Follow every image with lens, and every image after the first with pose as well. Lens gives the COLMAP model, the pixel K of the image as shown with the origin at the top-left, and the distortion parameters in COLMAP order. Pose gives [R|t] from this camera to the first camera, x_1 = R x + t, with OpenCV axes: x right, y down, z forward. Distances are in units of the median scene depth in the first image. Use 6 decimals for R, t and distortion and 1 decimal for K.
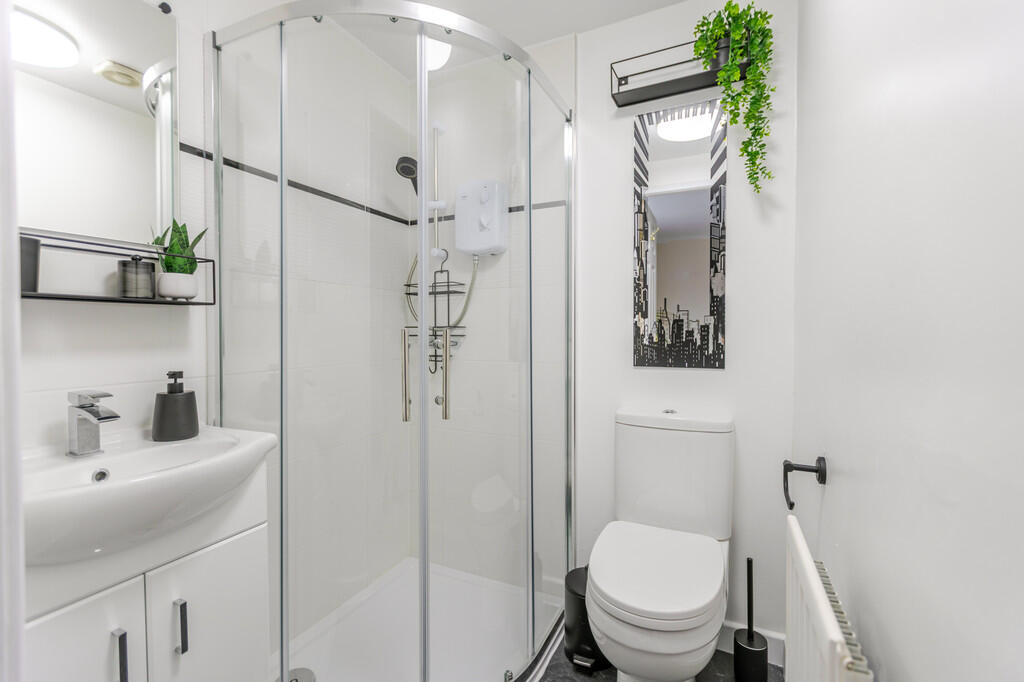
lens RADIAL K [[452.0, 0, 513.3], [0, 452.0, 339.9], [0, 0, 1]] dist [0.002969, -0.002556]
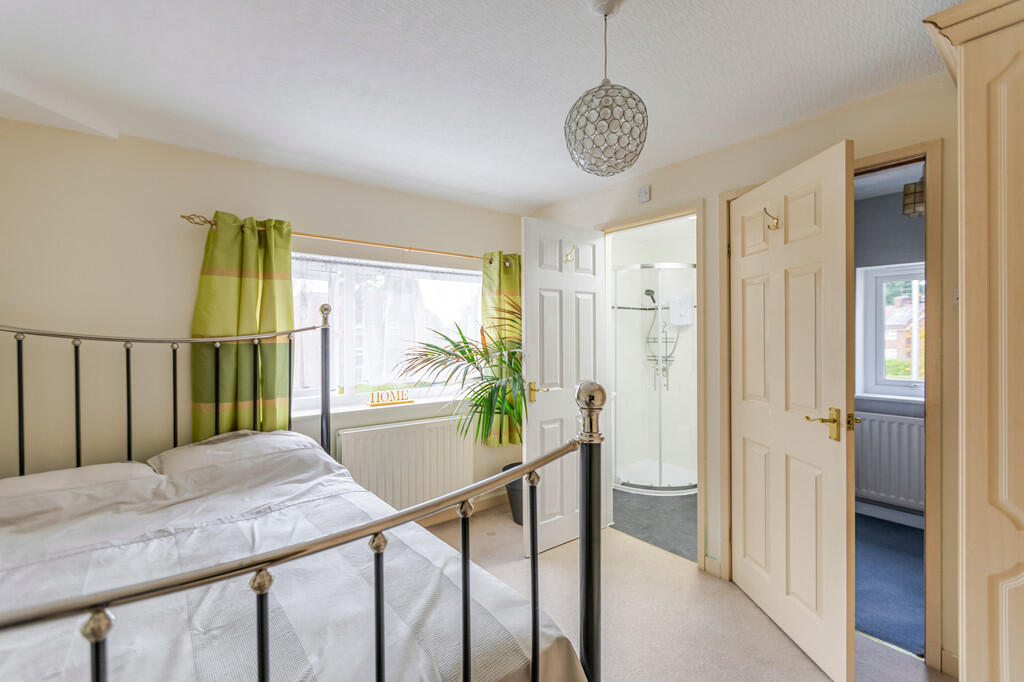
lens RADIAL K [[452.0, 0, 512.2], [0, 452.0, 340.9], [0, 0, 1]] dist [0.002969, -0.002556]
pose [[0.900380, 0.006705, -0.435054, 0.157470], [-0.008519, 0.999961, -0.002220, -0.103107], [0.435022, 0.005705, 0.900402, -1.473871]]
